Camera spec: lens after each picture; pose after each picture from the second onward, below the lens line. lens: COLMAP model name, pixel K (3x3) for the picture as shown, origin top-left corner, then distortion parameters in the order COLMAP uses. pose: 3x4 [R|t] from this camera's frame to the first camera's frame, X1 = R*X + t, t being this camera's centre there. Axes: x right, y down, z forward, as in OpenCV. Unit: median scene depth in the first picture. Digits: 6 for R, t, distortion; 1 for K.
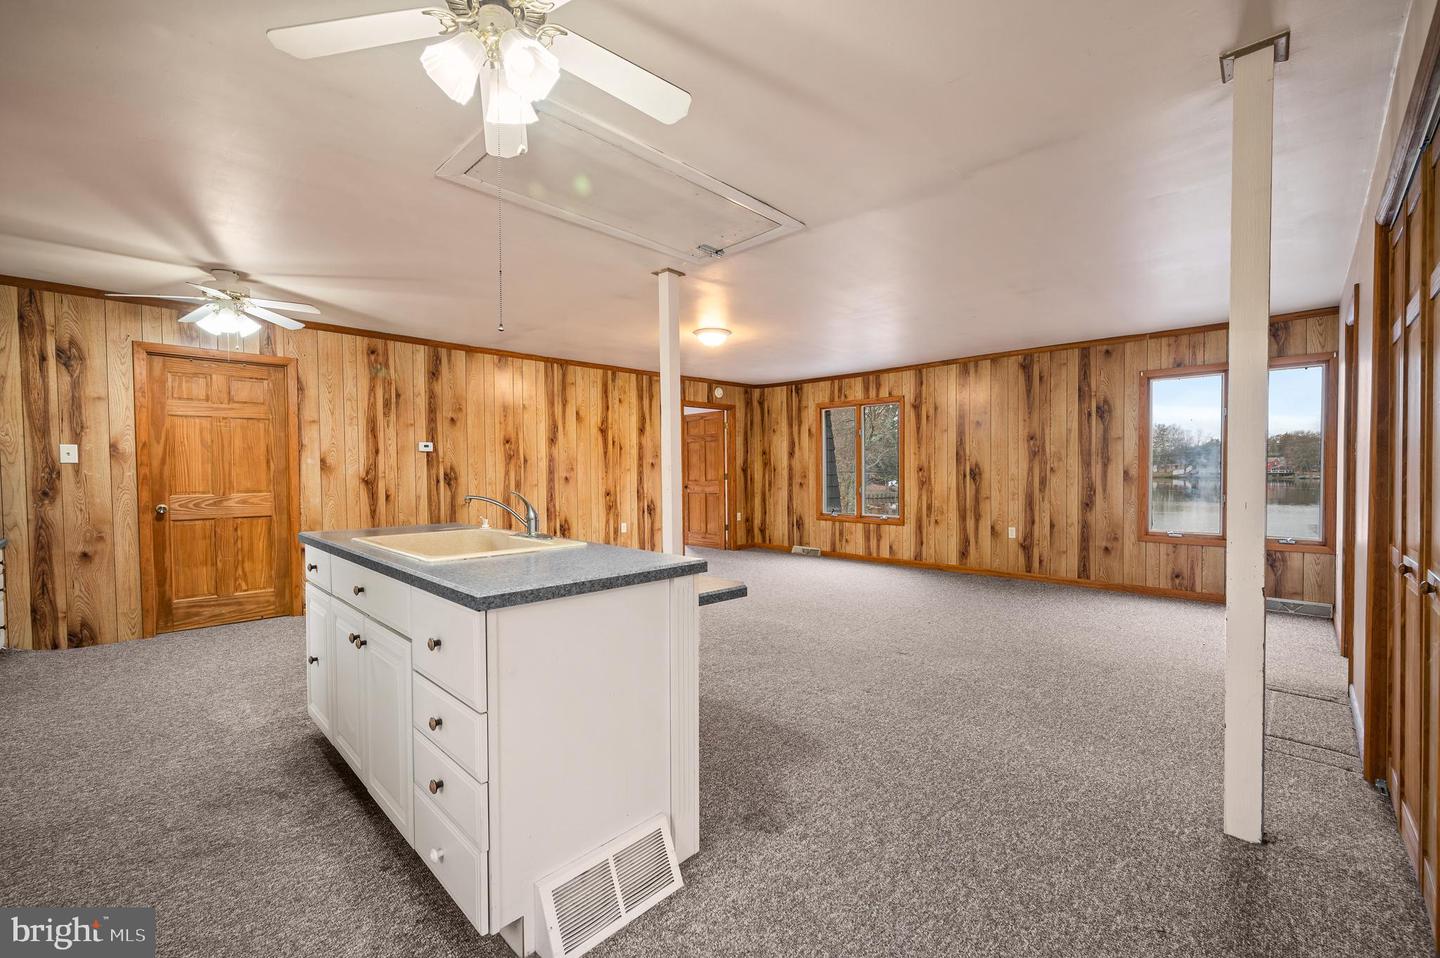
lens RADIAL K [[594.3, 0, 720.7], [0, 594.3, 481.4], [0, 0, 1]] dist [-0.001327, 0.001004]
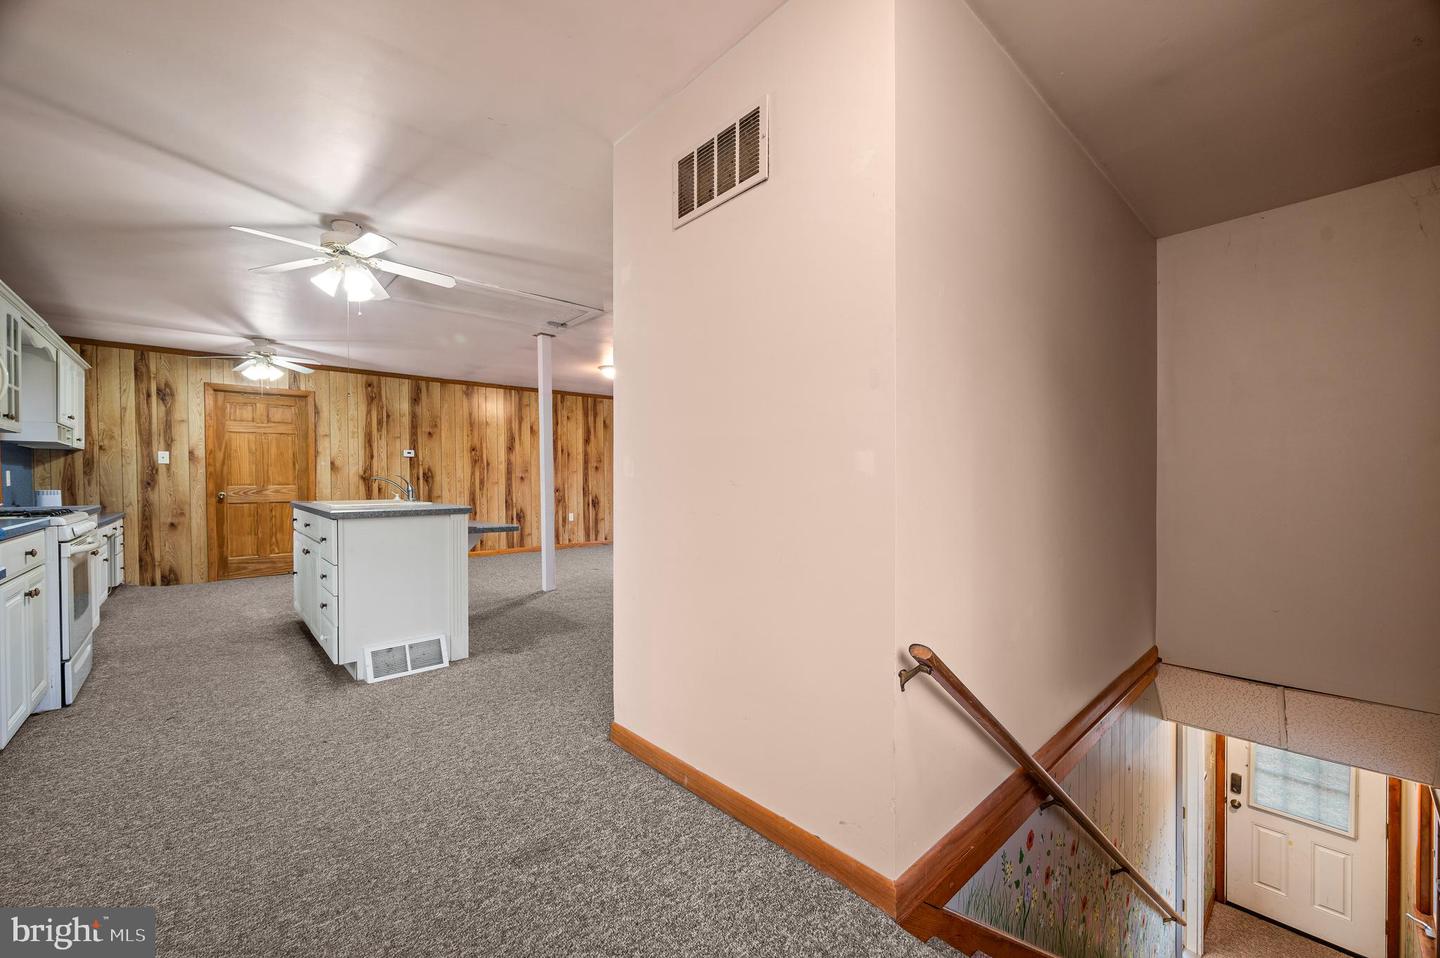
lens RADIAL K [[571.4, 0, 720.6], [0, 571.4, 481.7], [0, 0, 1]] dist [-0.001580, -0.000555]
pose [[0.998482, 0.000646, -0.055084, 0.375307], [-0.001394, 0.999907, -0.013542, 0.030513], [0.055070, 0.013598, 0.998390, -0.348154]]
